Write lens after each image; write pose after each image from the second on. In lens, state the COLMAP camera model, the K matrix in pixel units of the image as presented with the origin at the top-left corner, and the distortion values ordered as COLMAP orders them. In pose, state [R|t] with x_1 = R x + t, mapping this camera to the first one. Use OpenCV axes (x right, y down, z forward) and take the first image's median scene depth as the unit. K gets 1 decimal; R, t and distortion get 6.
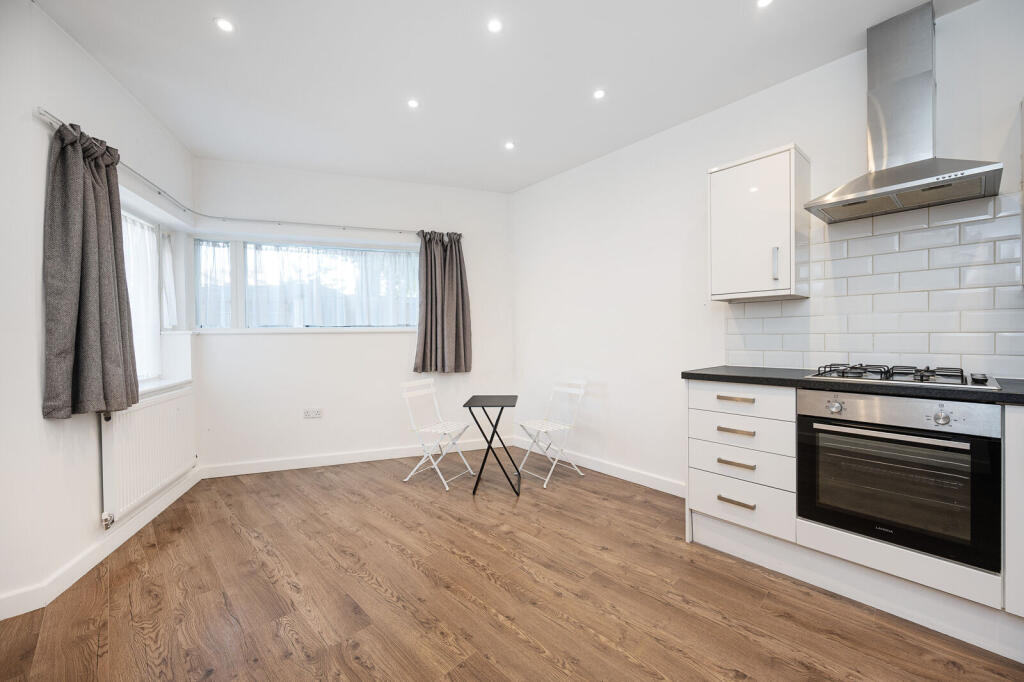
lens RADIAL K [[400.7, 0, 510.9], [0, 400.7, 335.1], [0, 0, 1]] dist [0.000204, 0.000110]
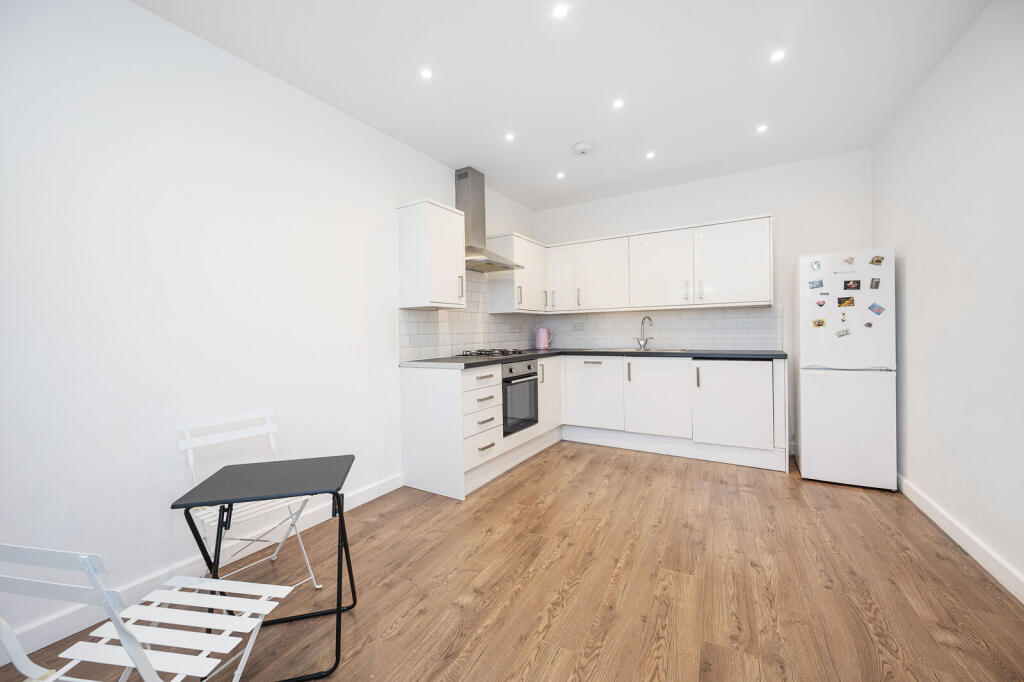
lens RADIAL K [[400.7, 0, 510.9], [0, 400.7, 335.1], [0, 0, 1]] dist [0.000204, 0.000110]
pose [[-0.301365, 0.007945, 0.953476, -0.962151], [0.021365, 0.999771, -0.001578, 0.010533], [-0.953269, 0.019895, -0.301466, 1.483320]]
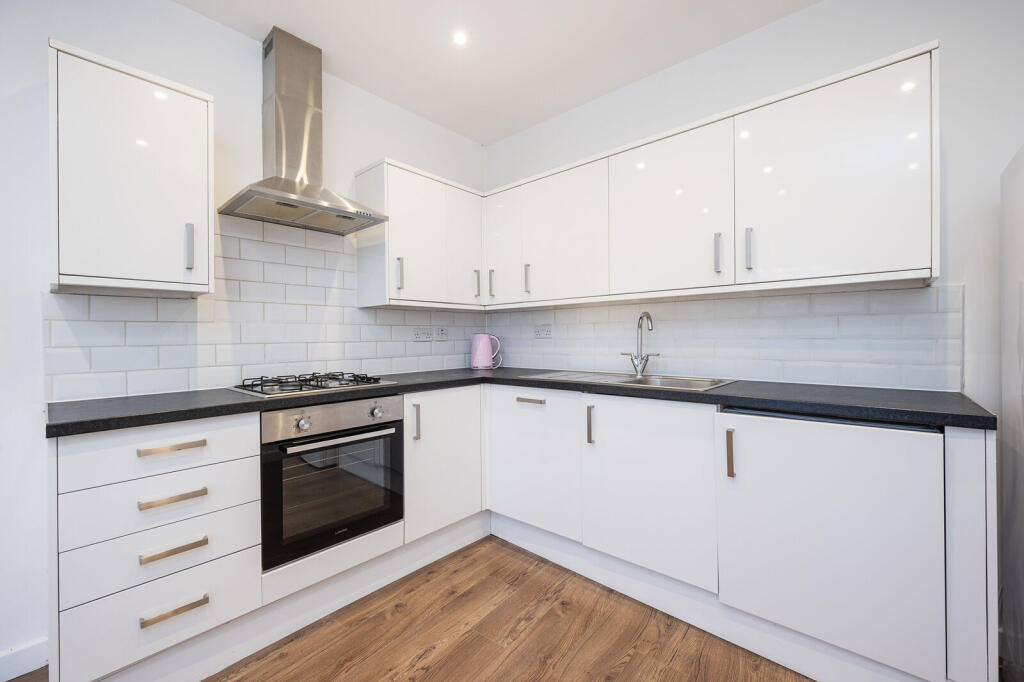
lens RADIAL K [[415.8, 0, 522.4], [0, 415.8, 341.5], [0, 0, 1]] dist [0.000443, 0.000168]
pose [[-0.139627, 0.003255, 0.990199, -0.181439], [0.013430, 0.999909, -0.001393, 0.000200], [-0.990113, 0.013103, -0.139658, 0.595608]]
